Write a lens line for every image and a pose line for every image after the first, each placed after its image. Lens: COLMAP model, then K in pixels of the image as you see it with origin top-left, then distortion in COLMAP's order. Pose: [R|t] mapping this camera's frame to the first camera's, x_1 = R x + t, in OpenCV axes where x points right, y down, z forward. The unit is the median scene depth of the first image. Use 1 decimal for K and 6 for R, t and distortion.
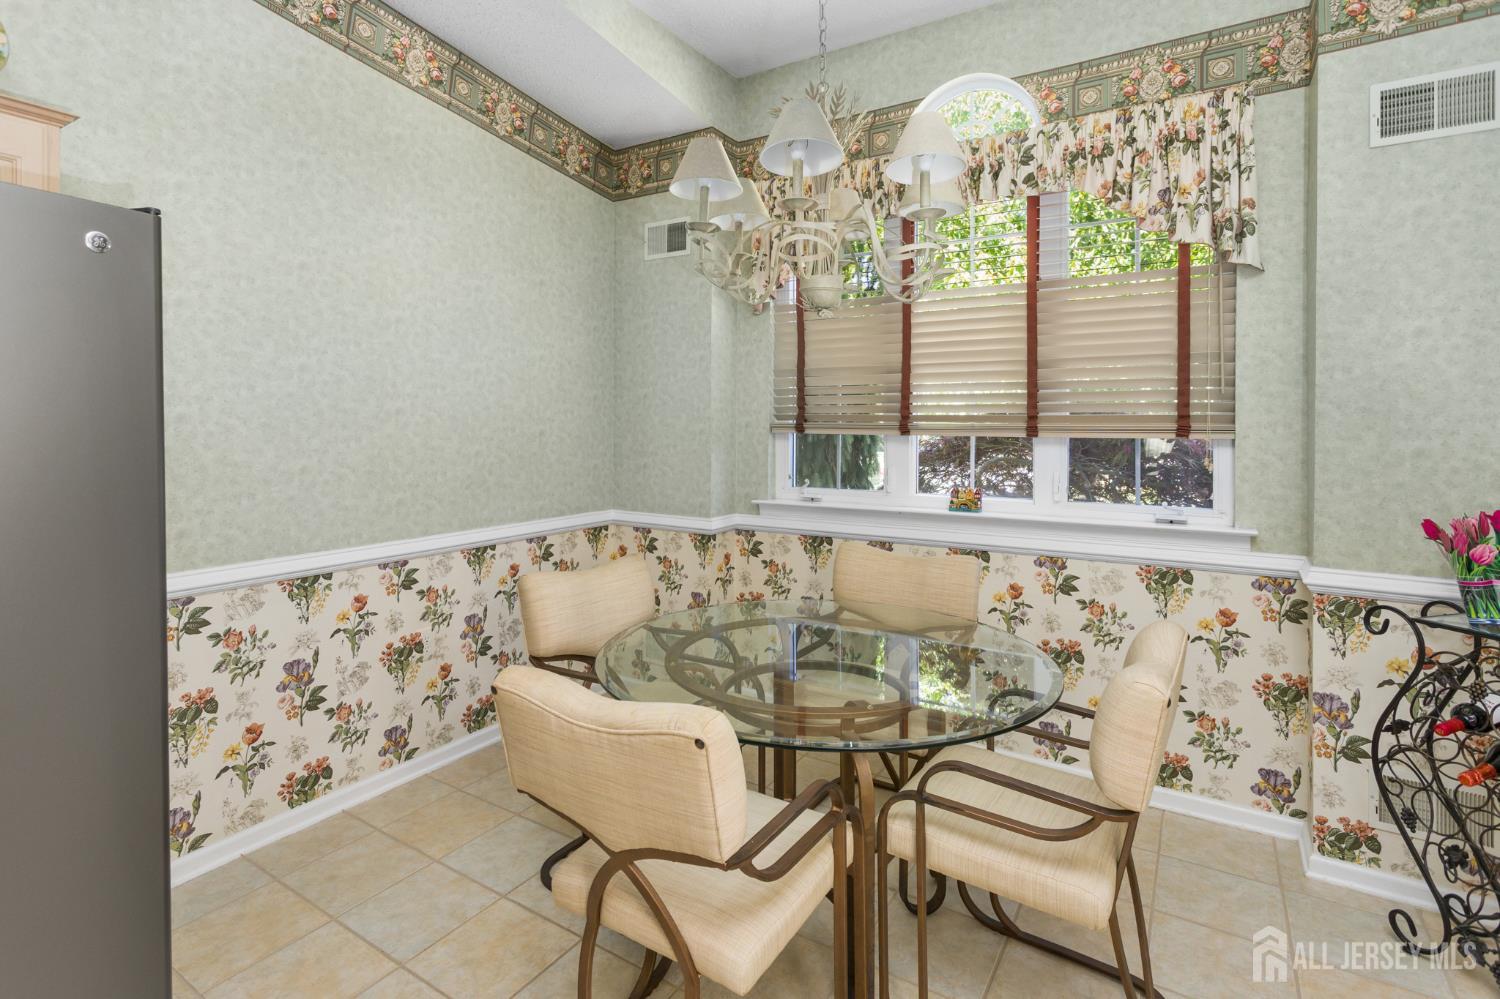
lens RADIAL K [[724.9, 0, 746.7], [0, 724.9, 421.2], [0, 0, 1]] dist [0.002431, 0.000264]
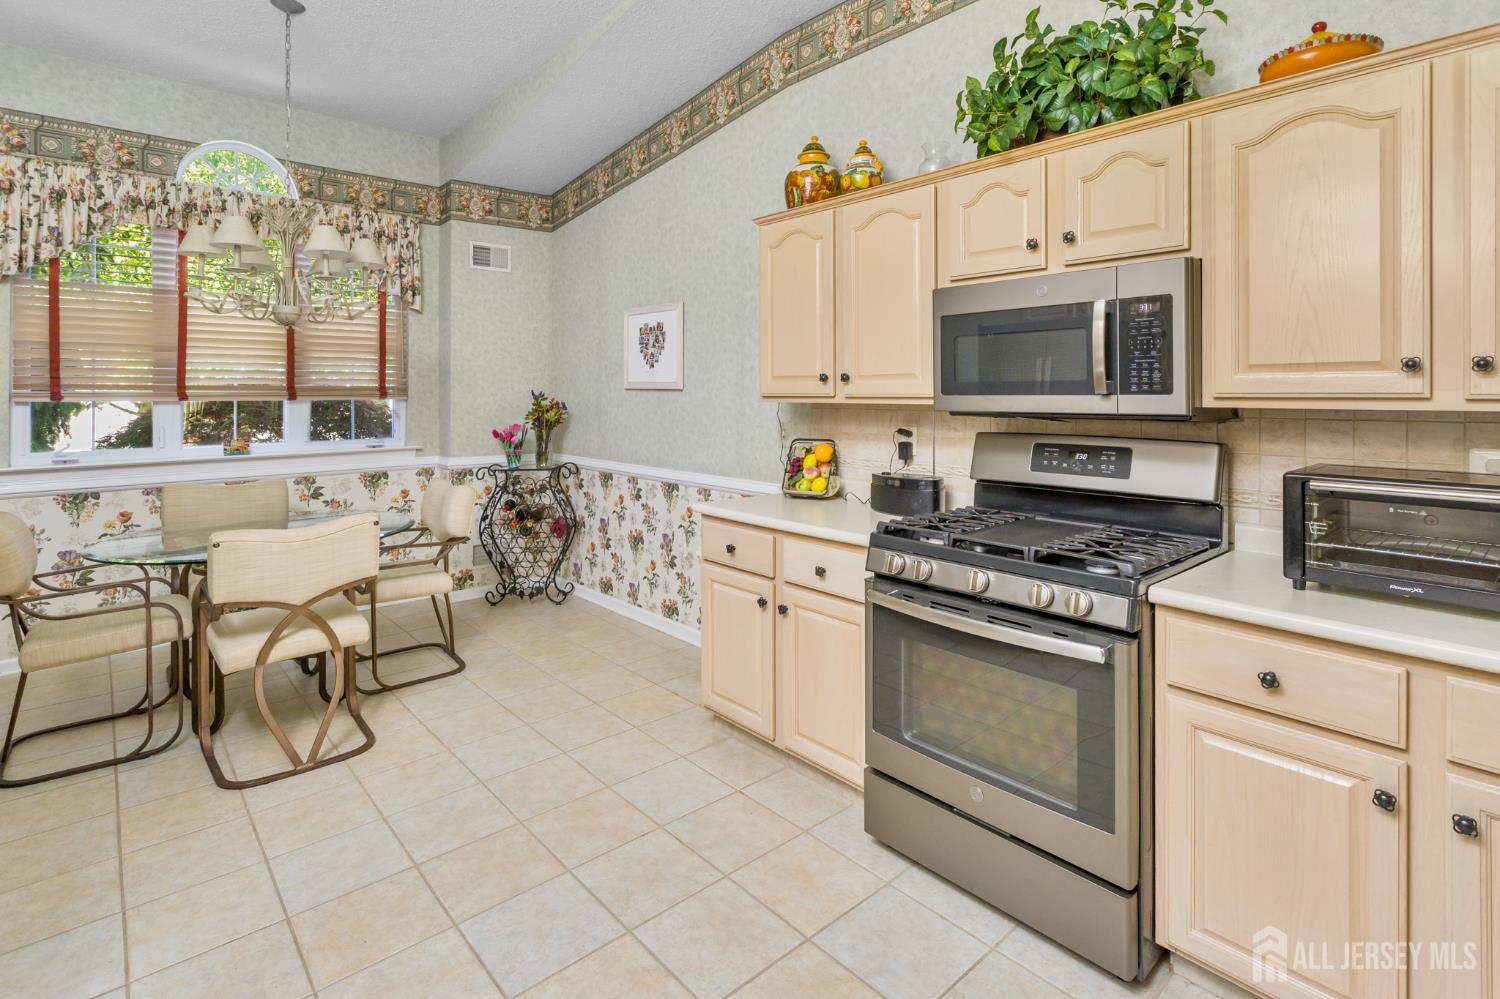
lens RADIAL K [[739.3, 0, 748.4], [0, 739.3, 387.1], [0, 0, 1]] dist [0.001064, 0.000414]
pose [[0.282571, 0.005354, 0.959231, -0.922780], [0.002683, 0.999976, -0.006372, 0.007371], [-0.959243, 0.004374, 0.282550, -0.399156]]
